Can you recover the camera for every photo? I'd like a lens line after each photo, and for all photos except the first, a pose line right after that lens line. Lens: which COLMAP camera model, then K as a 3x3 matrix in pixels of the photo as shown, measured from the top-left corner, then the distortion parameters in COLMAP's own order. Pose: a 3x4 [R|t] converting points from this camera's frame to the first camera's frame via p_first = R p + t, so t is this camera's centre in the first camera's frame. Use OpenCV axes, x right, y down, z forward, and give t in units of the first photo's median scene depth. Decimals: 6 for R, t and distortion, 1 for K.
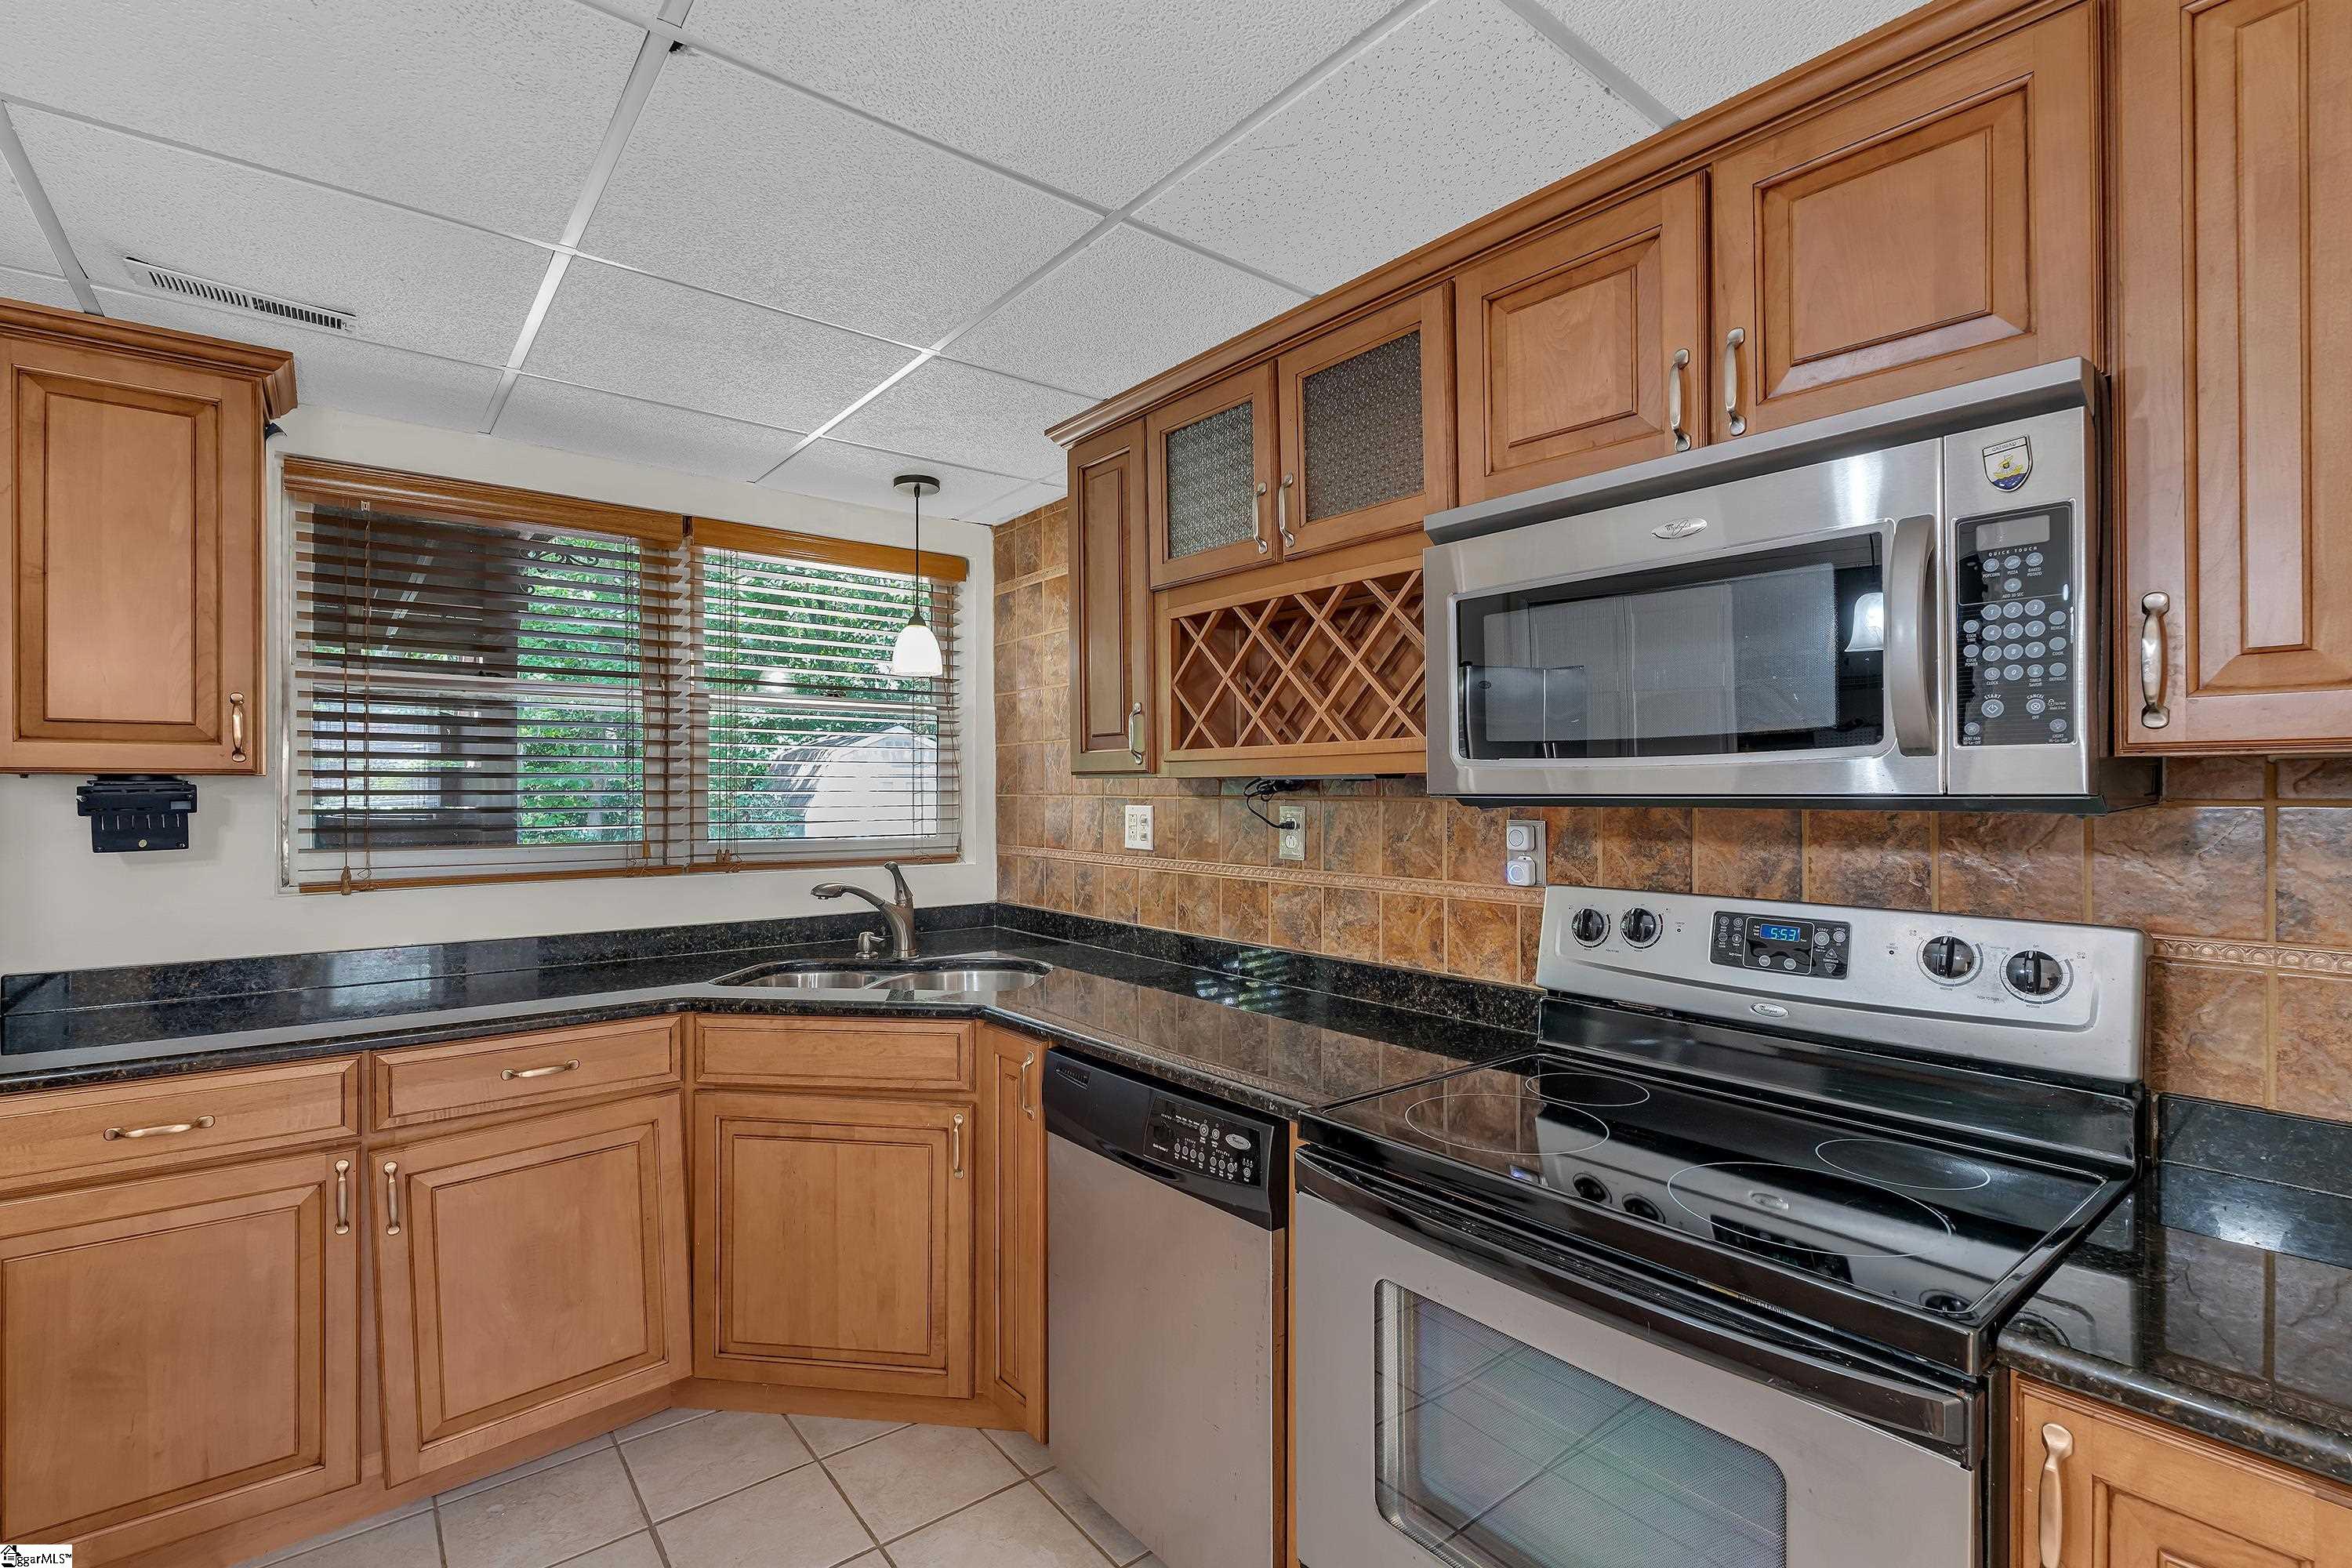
lens RADIAL K [[1046.6, 0, 1179.7], [0, 1046.6, 787.6], [0, 0, 1]] dist [-0.000824, -0.000050]
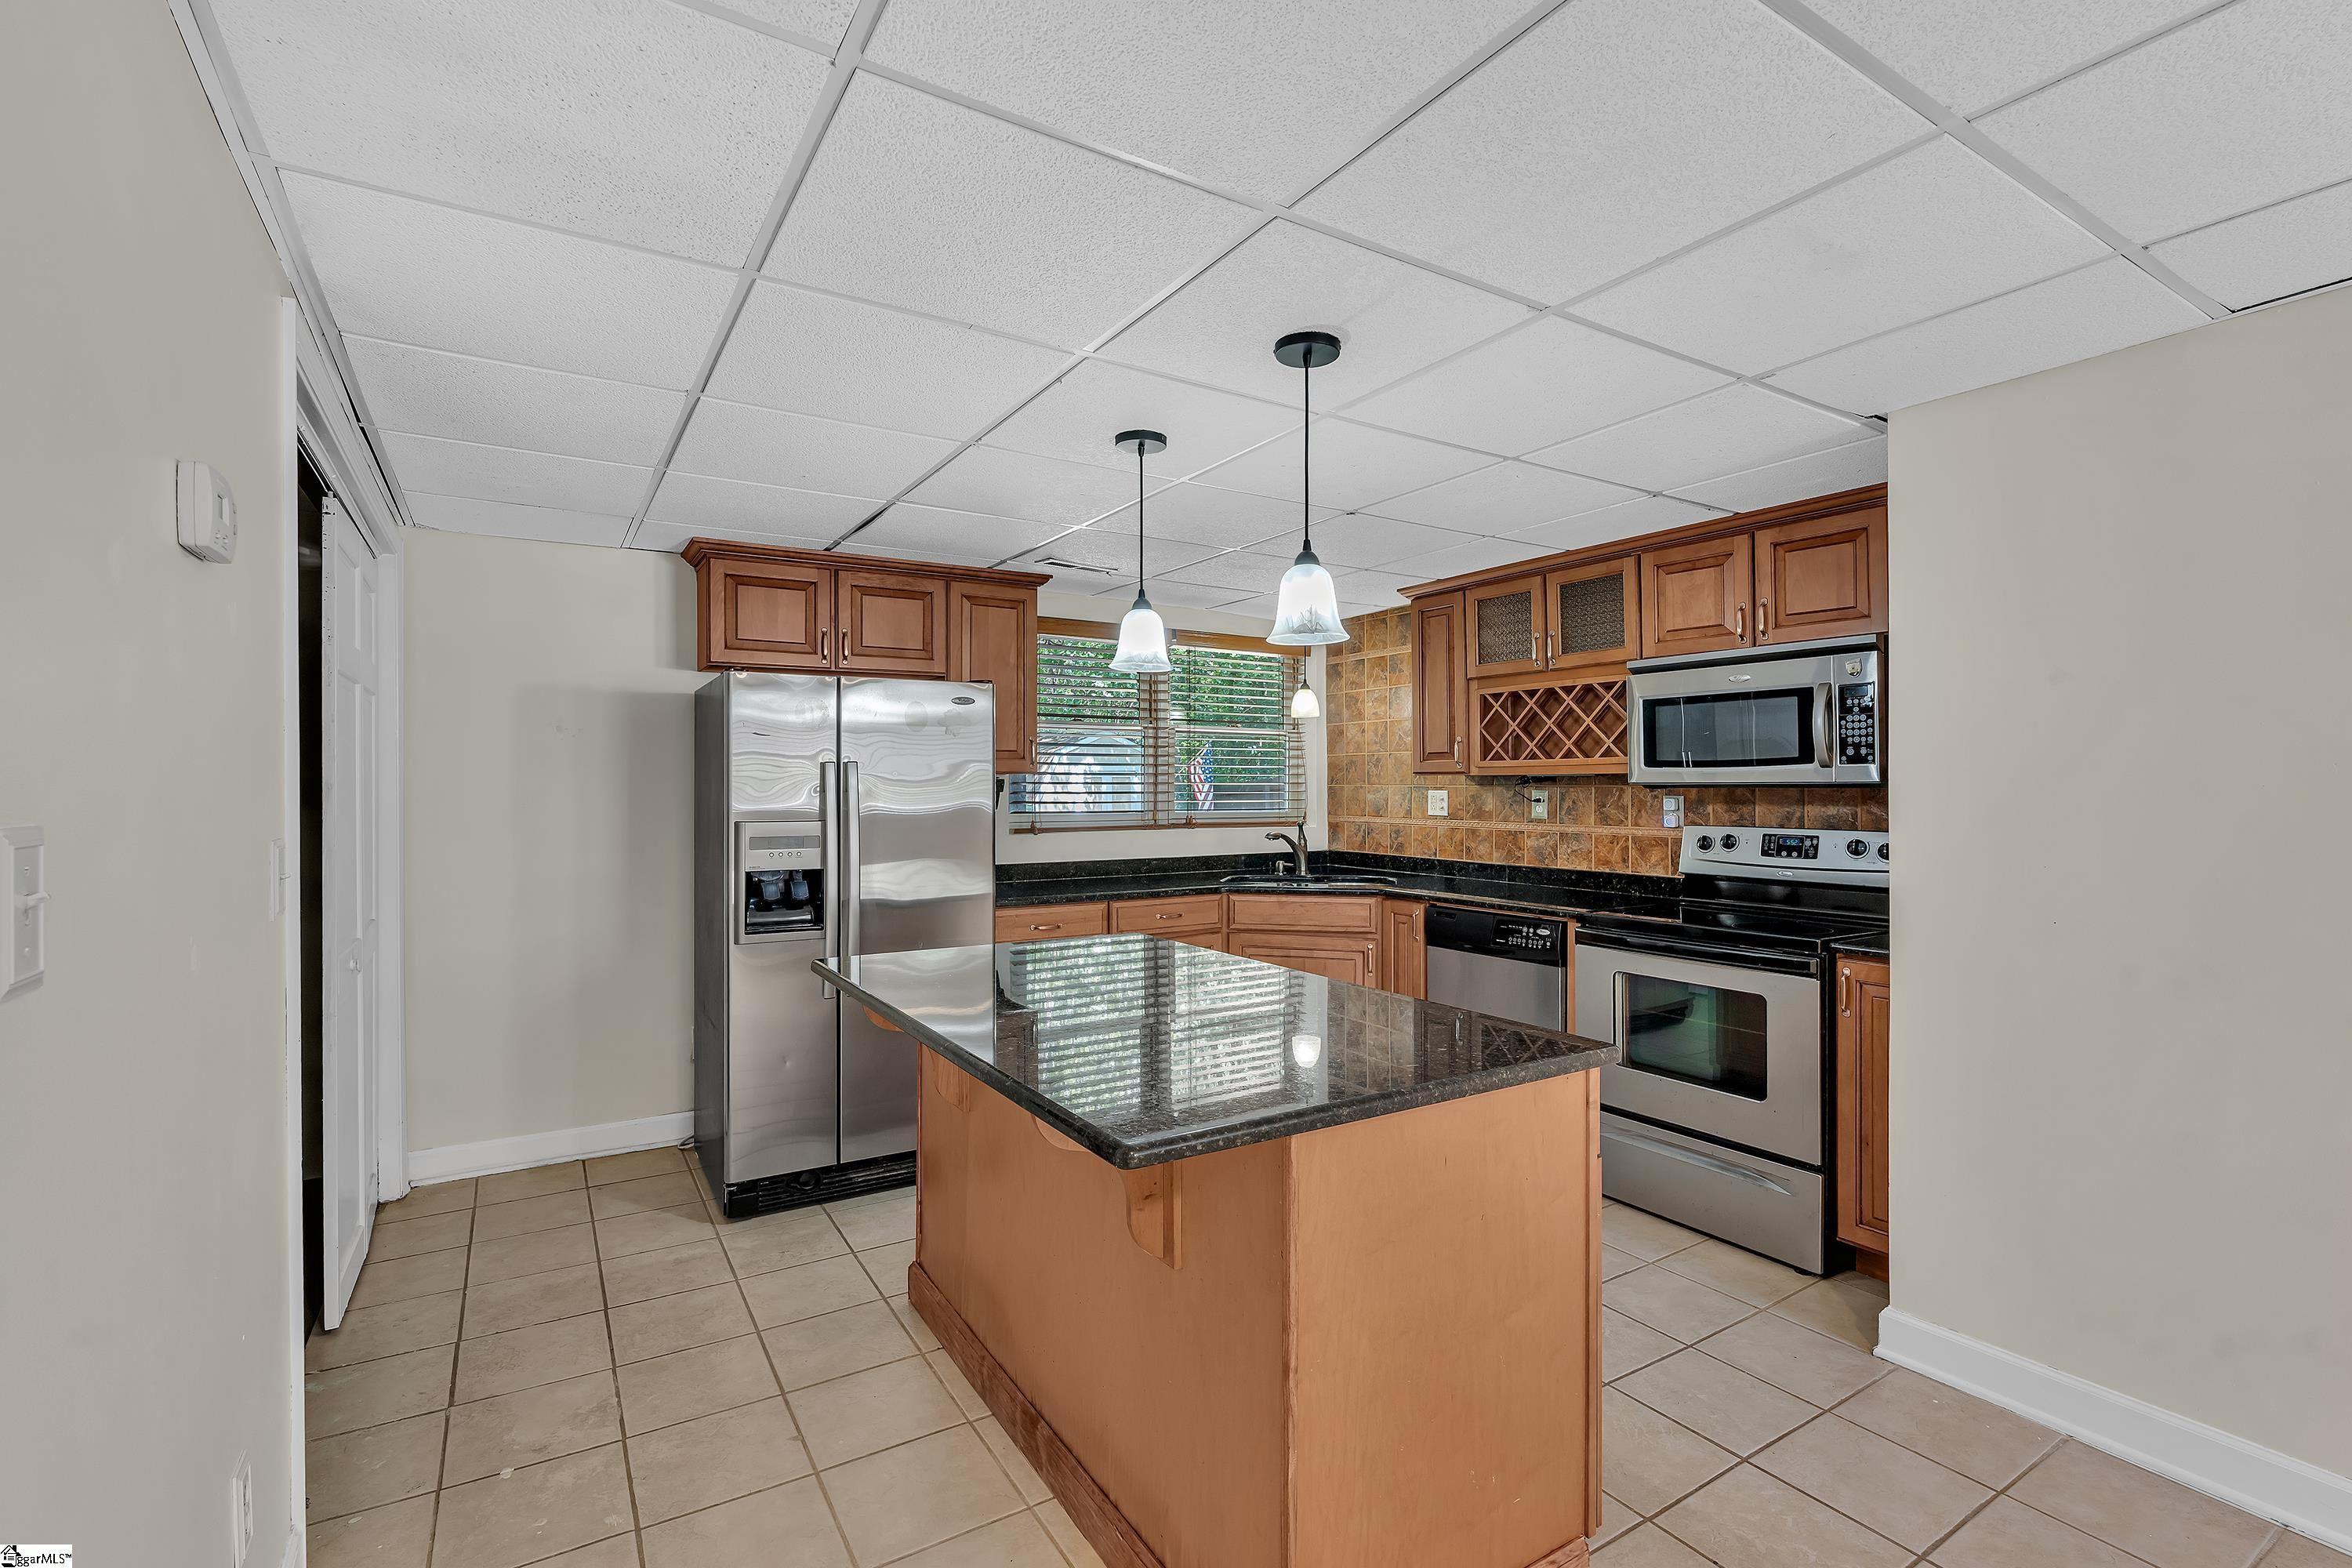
lens RADIAL K [[1046.6, 0, 1130.0], [0, 1046.6, 779.4], [0, 0, 1]] dist [-0.000824, -0.000050]
pose [[0.989145, -0.001728, -0.146934, -0.430191], [0.001342, 0.999995, -0.002729, 0.002995], [0.146938, 0.002502, 0.989143, -1.210419]]
